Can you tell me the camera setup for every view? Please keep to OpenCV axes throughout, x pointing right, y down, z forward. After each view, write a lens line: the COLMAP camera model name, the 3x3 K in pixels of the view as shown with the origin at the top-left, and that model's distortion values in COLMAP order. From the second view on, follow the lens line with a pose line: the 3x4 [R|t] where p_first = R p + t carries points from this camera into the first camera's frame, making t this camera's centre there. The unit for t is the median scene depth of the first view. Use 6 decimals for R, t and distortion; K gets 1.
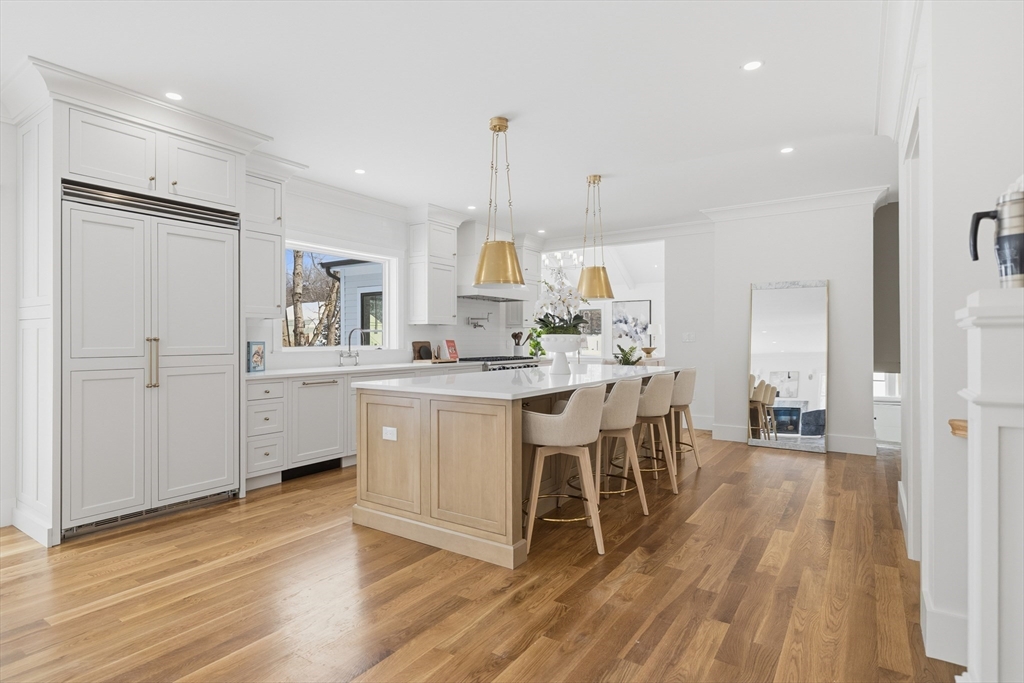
lens RADIAL K [[532.2, 0, 511.0], [0, 532.2, 340.7], [0, 0, 1]] dist [-0.002699, 0.002463]
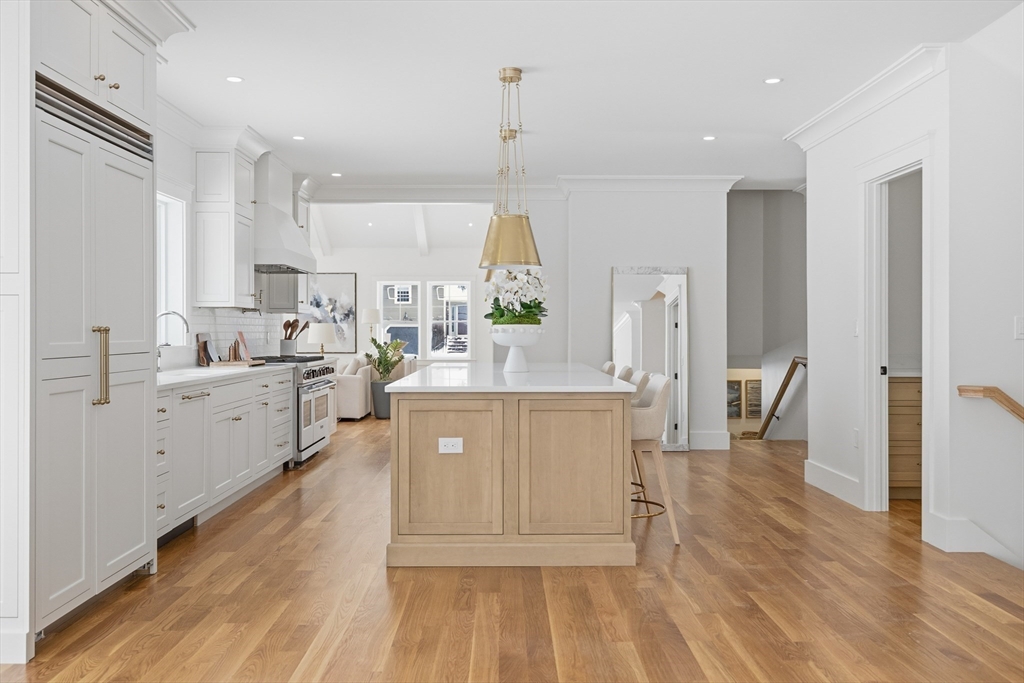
lens RADIAL K [[883.6, 0, 514.6], [0, 883.6, 337.4], [0, 0, 1]] dist [0.011434, -0.003834]
pose [[0.816884, -0.003464, 0.576792, -0.888791], [0.000552, 0.999986, 0.005222, 0.001514], [-0.576802, -0.003948, 0.816874, -0.157930]]
